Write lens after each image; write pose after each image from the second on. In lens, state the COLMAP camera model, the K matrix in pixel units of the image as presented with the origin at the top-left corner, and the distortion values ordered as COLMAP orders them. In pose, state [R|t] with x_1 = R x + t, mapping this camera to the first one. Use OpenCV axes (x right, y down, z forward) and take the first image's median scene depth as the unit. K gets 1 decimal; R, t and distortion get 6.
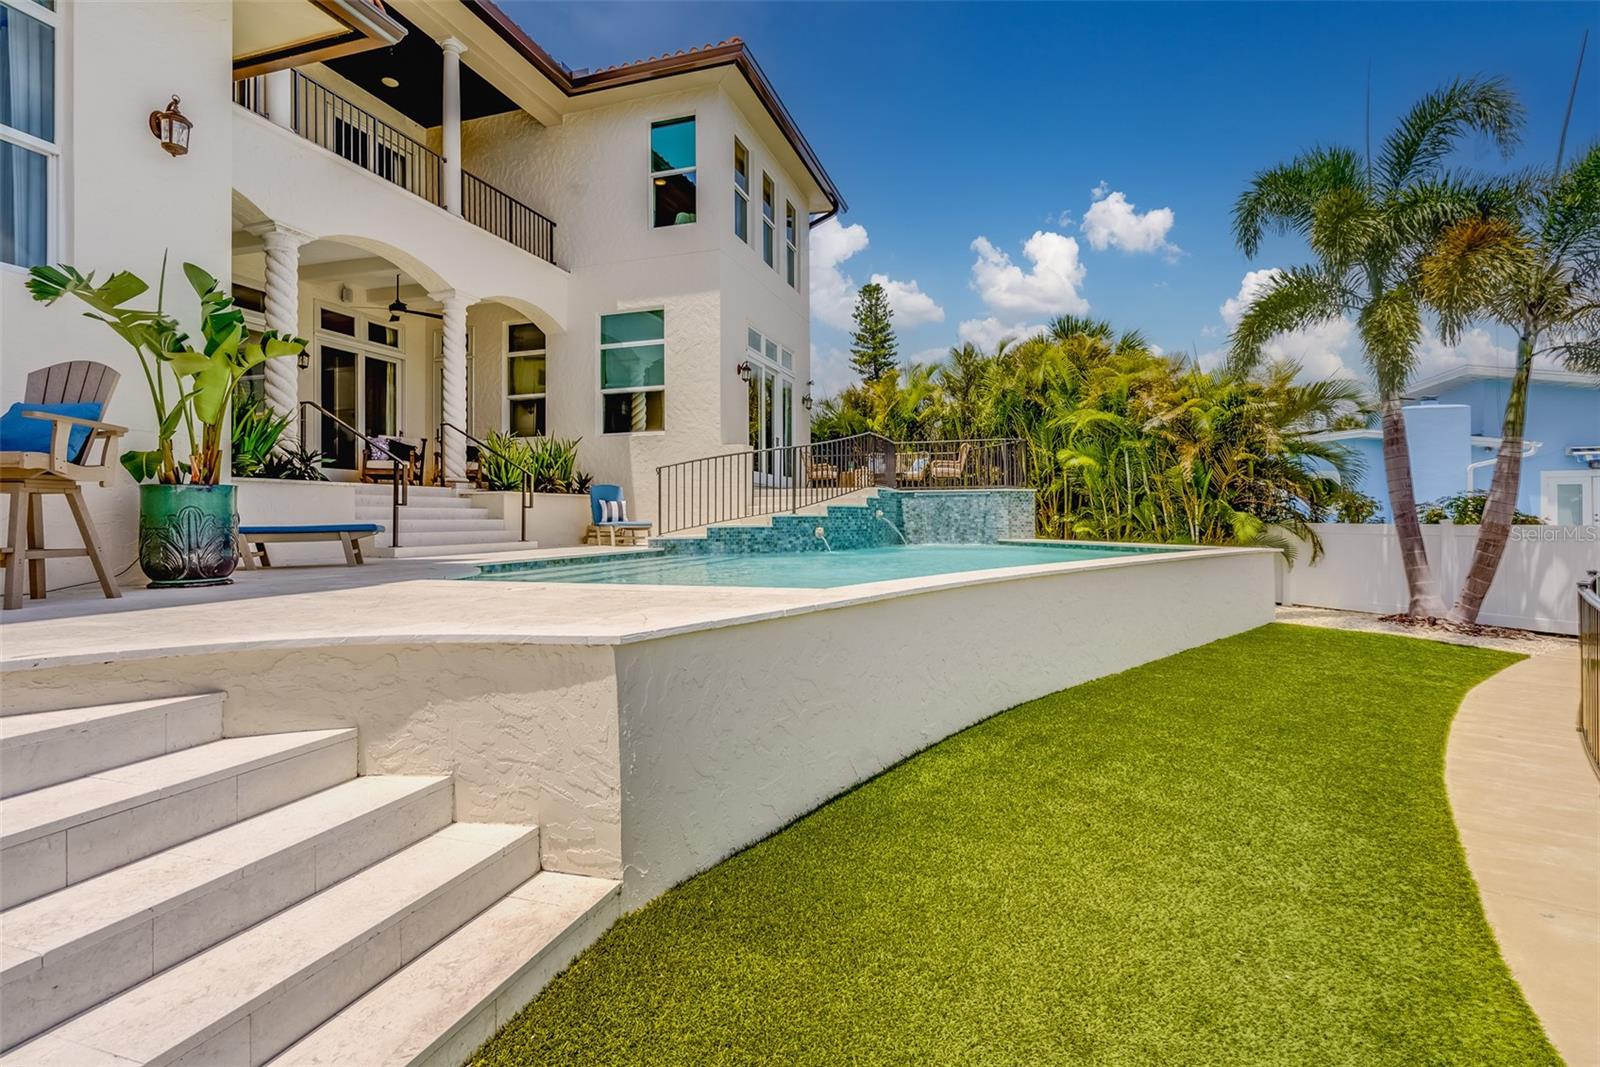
lens RADIAL K [[755.6, 0, 797.0], [0, 755.6, 512.4], [0, 0, 1]] dist [-0.001340, -0.000488]
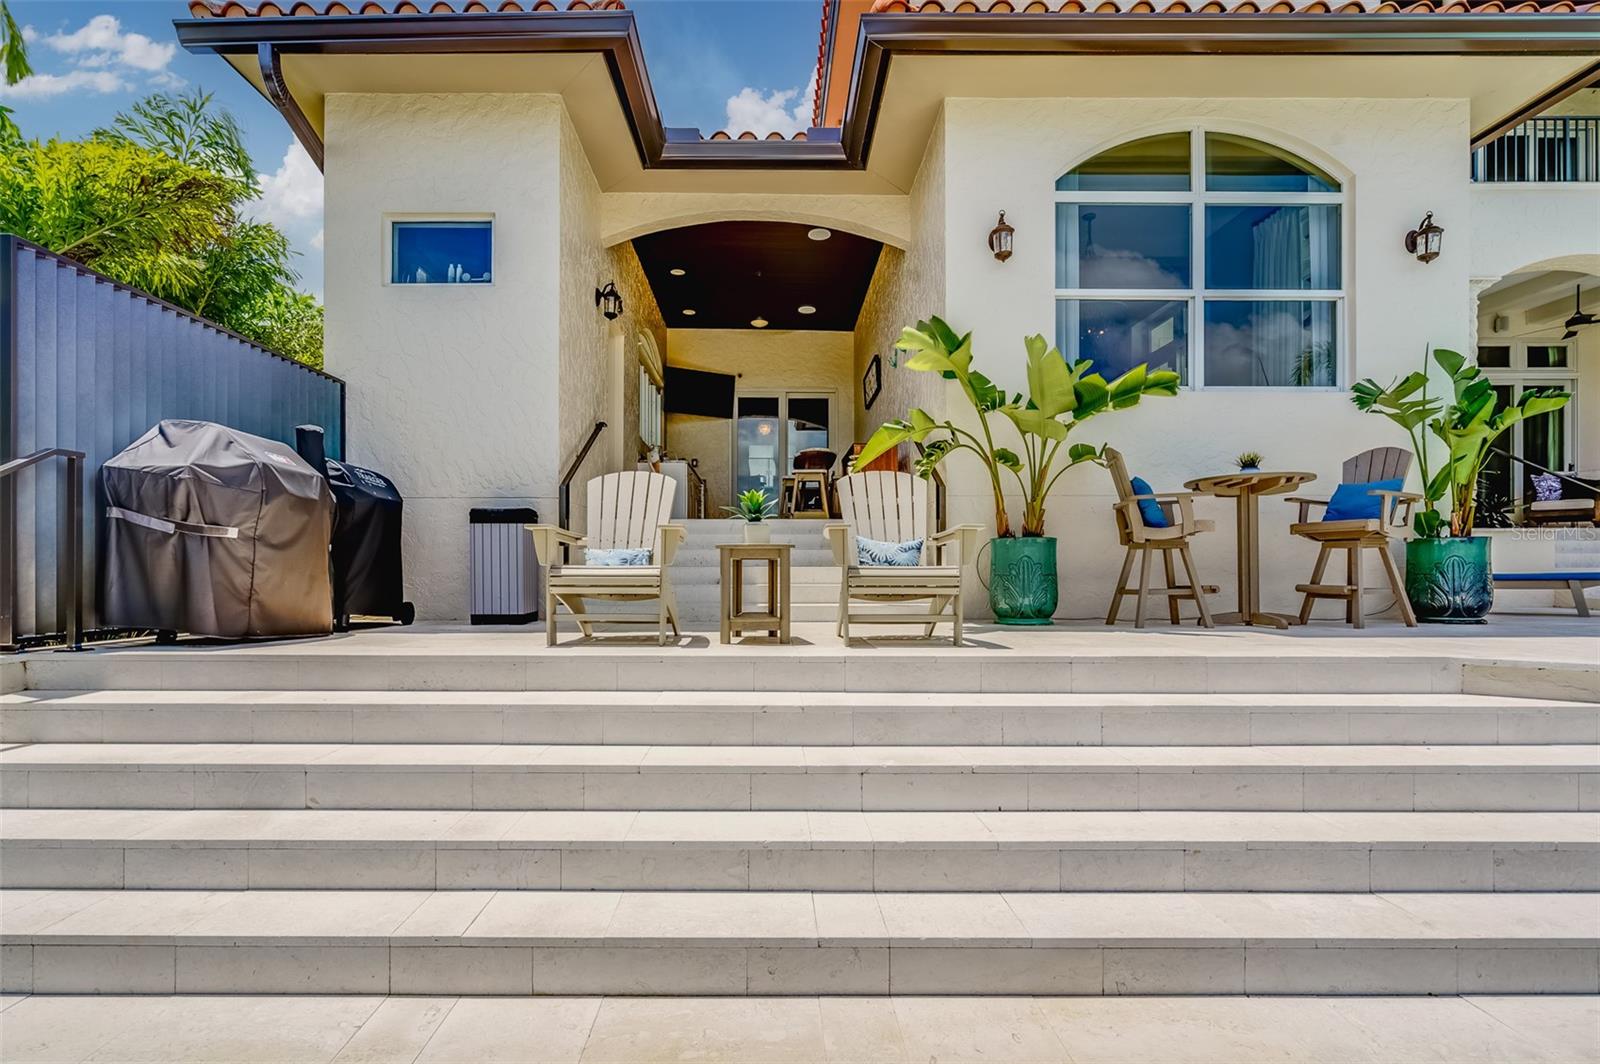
lens RADIAL K [[755.6, 0, 751.9], [0, 755.6, 569.3], [0, 0, 1]] dist [-0.001340, -0.000488]
pose [[0.317068, 0.005679, -0.948386, -0.011766], [0.005620, 0.999953, 0.007866, -0.000900], [0.948386, -0.007824, 0.317022, -0.163889]]
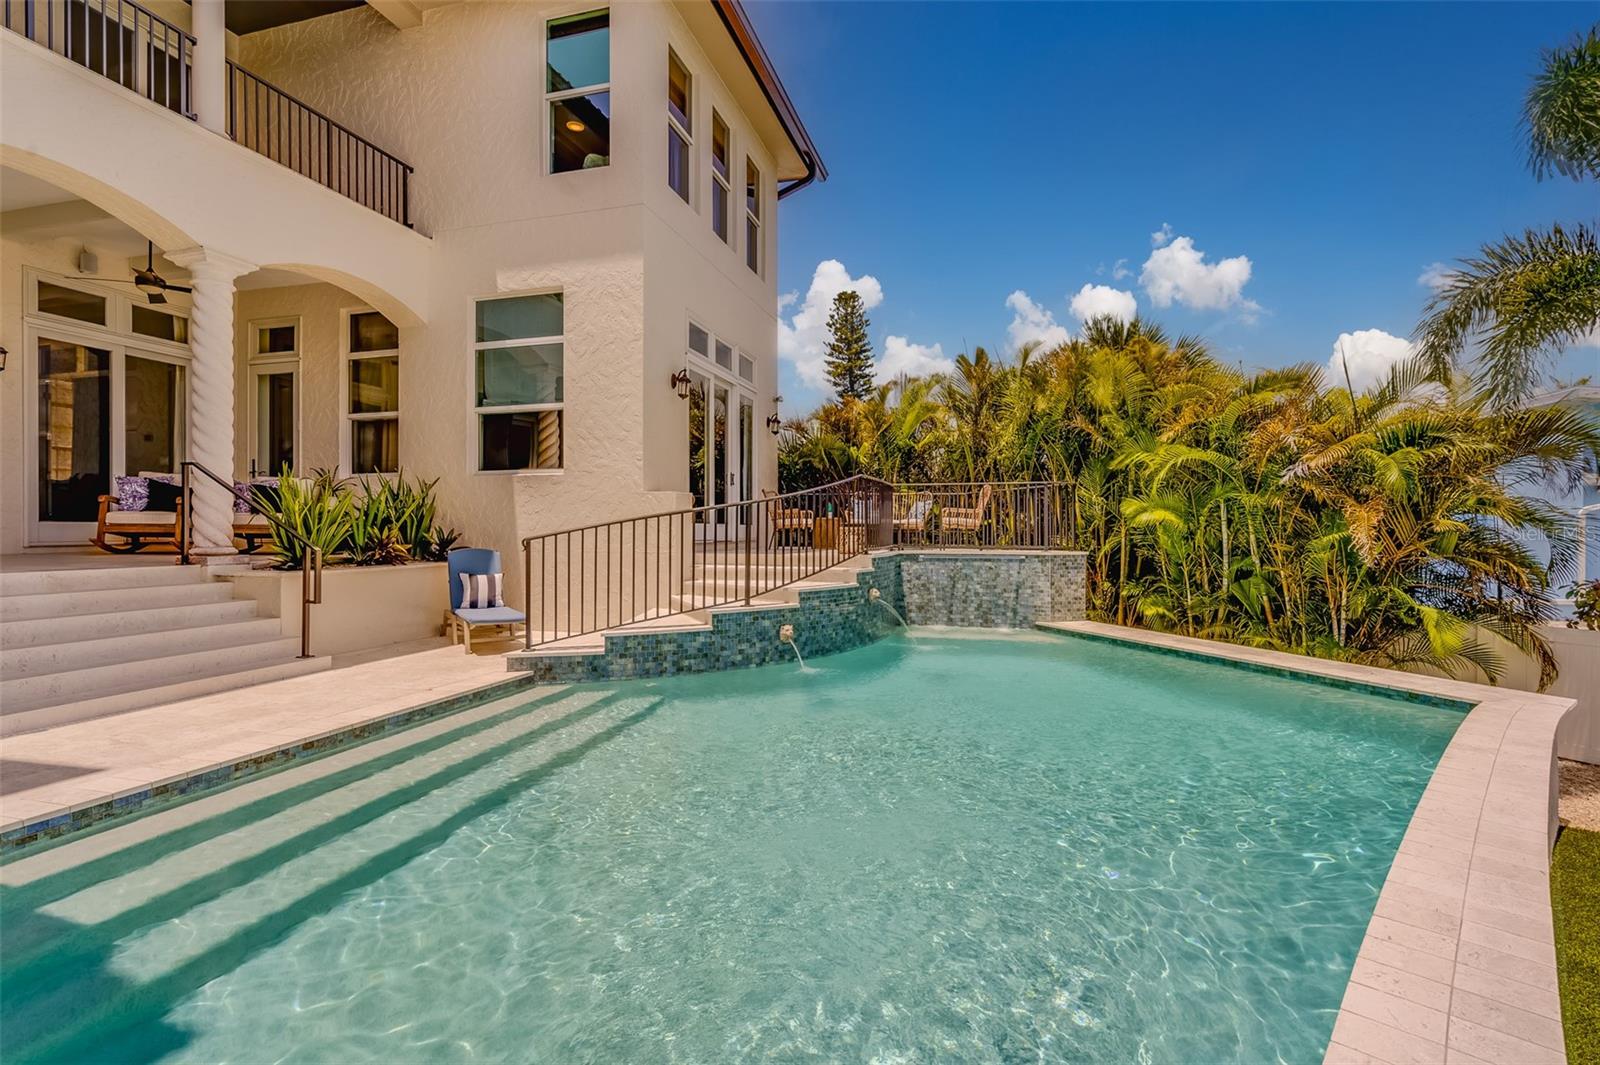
lens RADIAL K [[755.6, 0, 801.5], [0, 755.6, 541.2], [0, 0, 1]] dist [-0.001340, -0.000488]
pose [[0.999094, 0.002390, 0.042500, 0.012722], [-0.003326, 0.999753, 0.021963, -0.057803], [-0.042437, -0.022084, 0.998855, 0.299737]]
